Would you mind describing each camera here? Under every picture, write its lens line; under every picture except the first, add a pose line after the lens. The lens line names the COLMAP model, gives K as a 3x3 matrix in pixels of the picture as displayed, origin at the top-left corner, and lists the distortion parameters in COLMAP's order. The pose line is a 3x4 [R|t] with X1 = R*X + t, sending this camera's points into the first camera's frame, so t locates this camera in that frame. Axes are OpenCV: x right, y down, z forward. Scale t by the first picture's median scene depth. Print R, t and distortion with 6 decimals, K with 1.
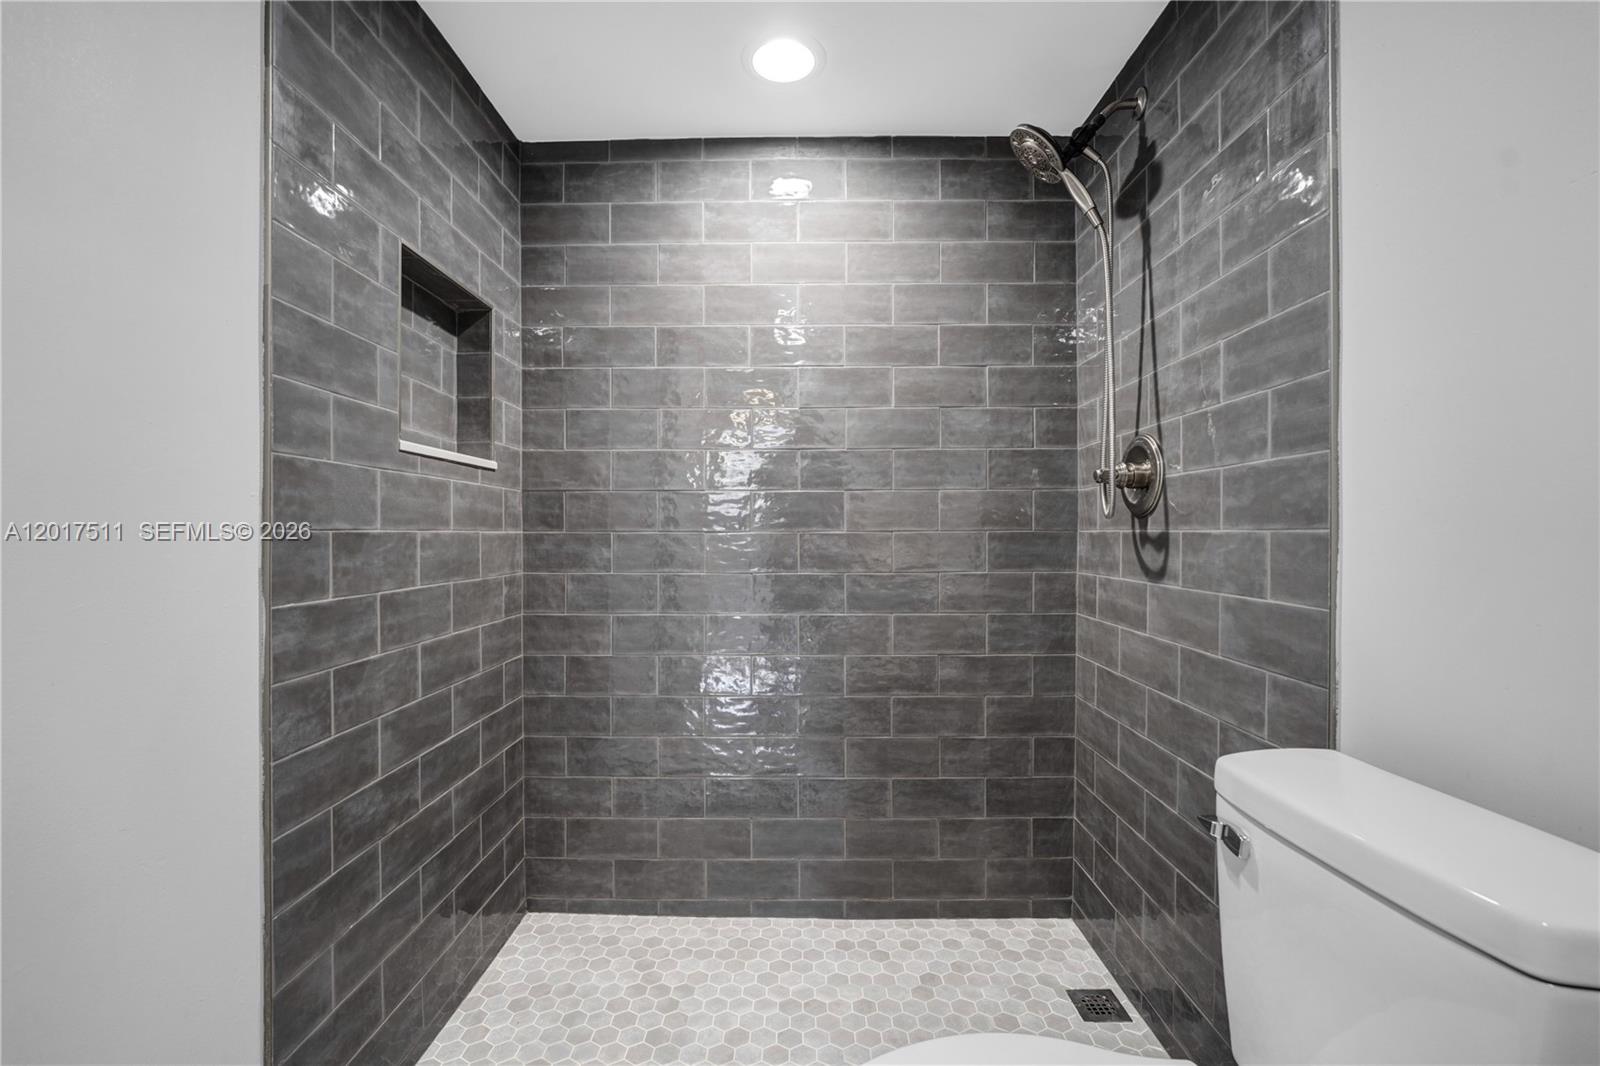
lens RADIAL K [[666.8, 0, 798.0], [0, 666.8, 538.3], [0, 0, 1]] dist [-0.017762, -0.000134]
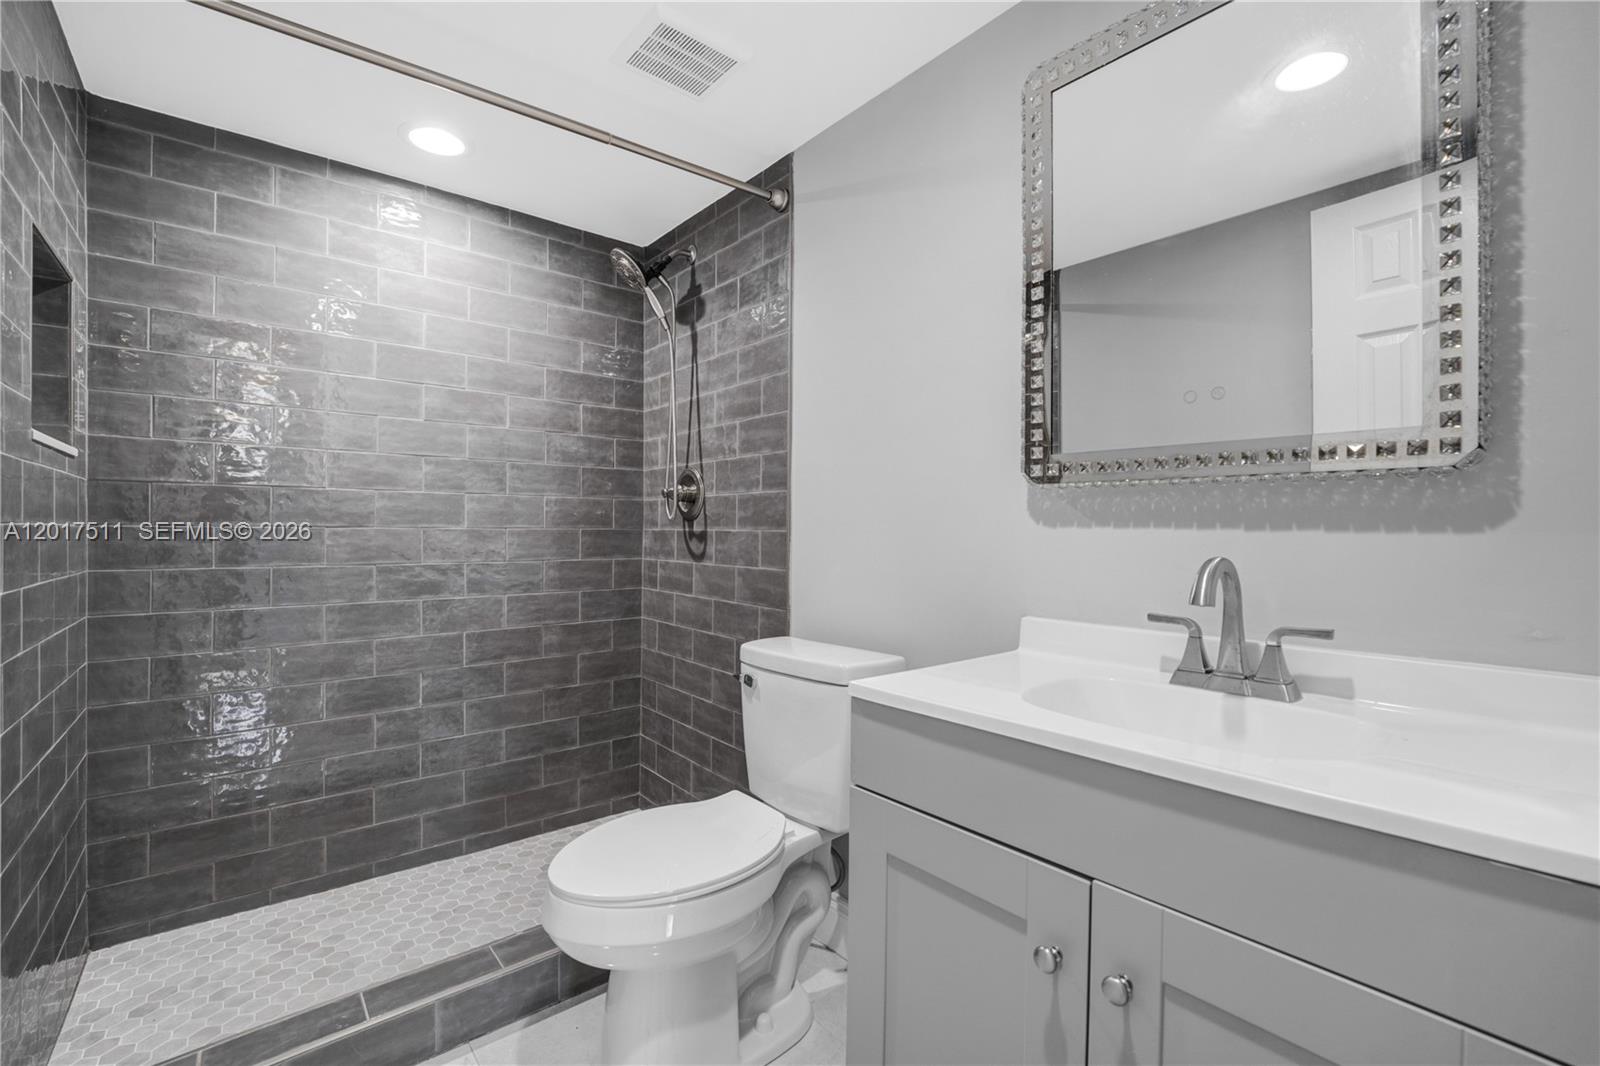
lens RADIAL K [[672.1, 0, 800.0], [0, 672.1, 533.0], [0, 0, 1]] dist [0.000047, -0.000006]
pose [[0.760307, 0.003370, 0.649555, -0.263742], [-0.002488, 0.999994, -0.002275, 0.000187], [-0.649559, 0.000114, 0.760311, -0.312643]]
